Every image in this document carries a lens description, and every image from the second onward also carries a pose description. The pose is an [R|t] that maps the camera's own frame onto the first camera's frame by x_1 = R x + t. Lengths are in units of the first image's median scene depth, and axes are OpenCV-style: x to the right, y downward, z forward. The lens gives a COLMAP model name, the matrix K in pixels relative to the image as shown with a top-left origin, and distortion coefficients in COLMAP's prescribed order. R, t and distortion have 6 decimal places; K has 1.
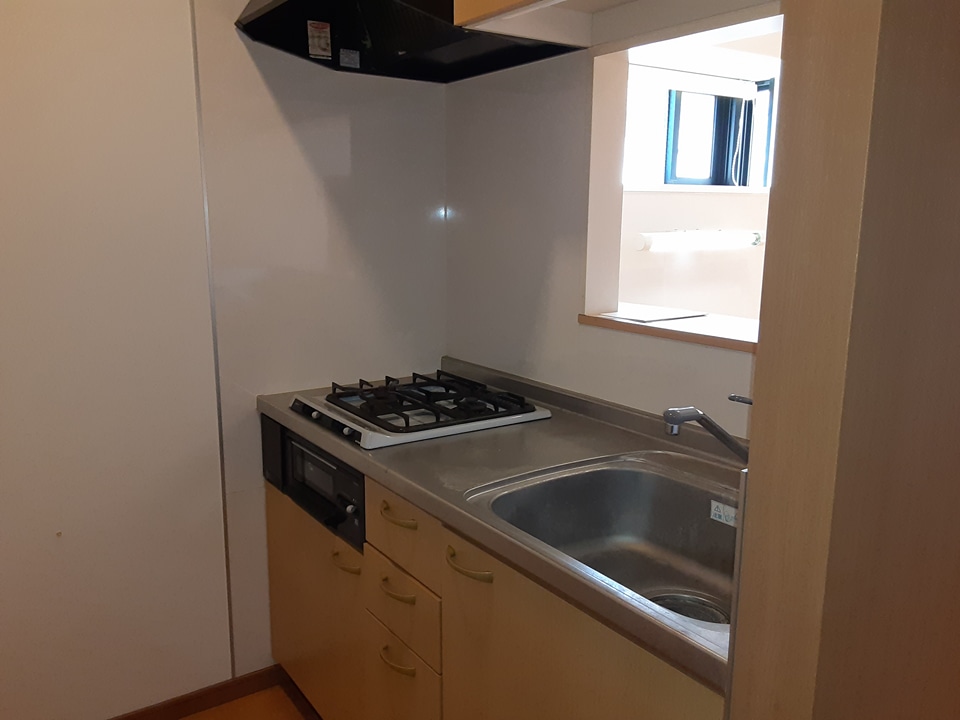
lens RADIAL K [[771.4, 0, 475.2], [0, 771.4, 366.3], [0, 0, 1]] dist [0.153720, -0.213646]
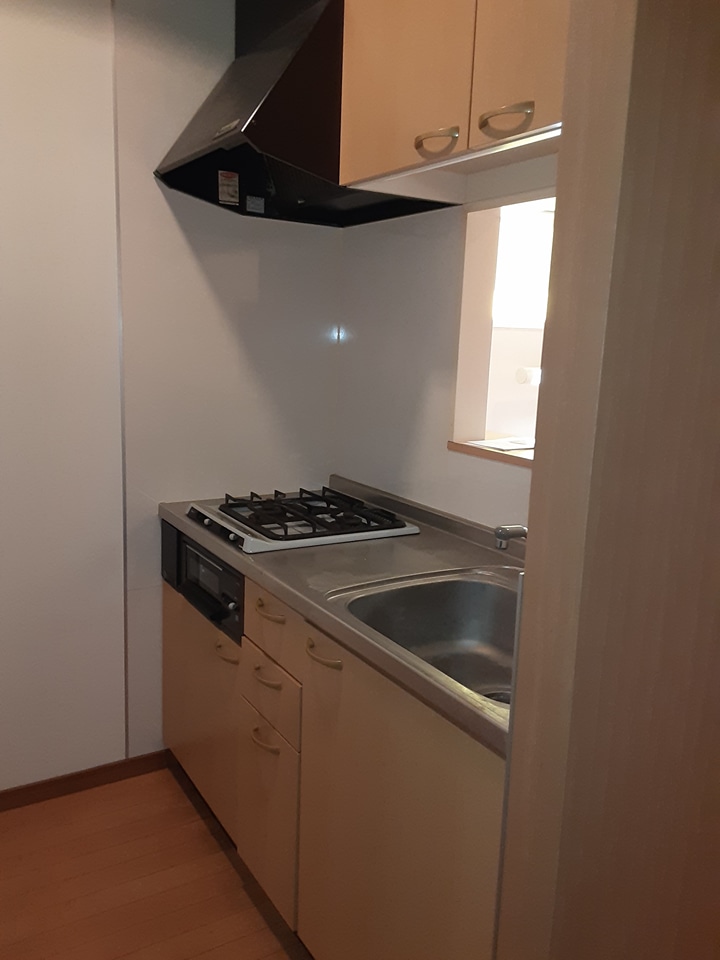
lens RADIAL K [[771.4, 0, 360.7], [0, 771.4, 472.5], [0, 0, 1]] dist [0.153720, -0.213646]
pose [[0.998274, 0.040321, -0.042692, 0.061110], [-0.041111, 0.998996, -0.017792, 0.002598], [0.041931, 0.019516, 0.998930, -0.112413]]
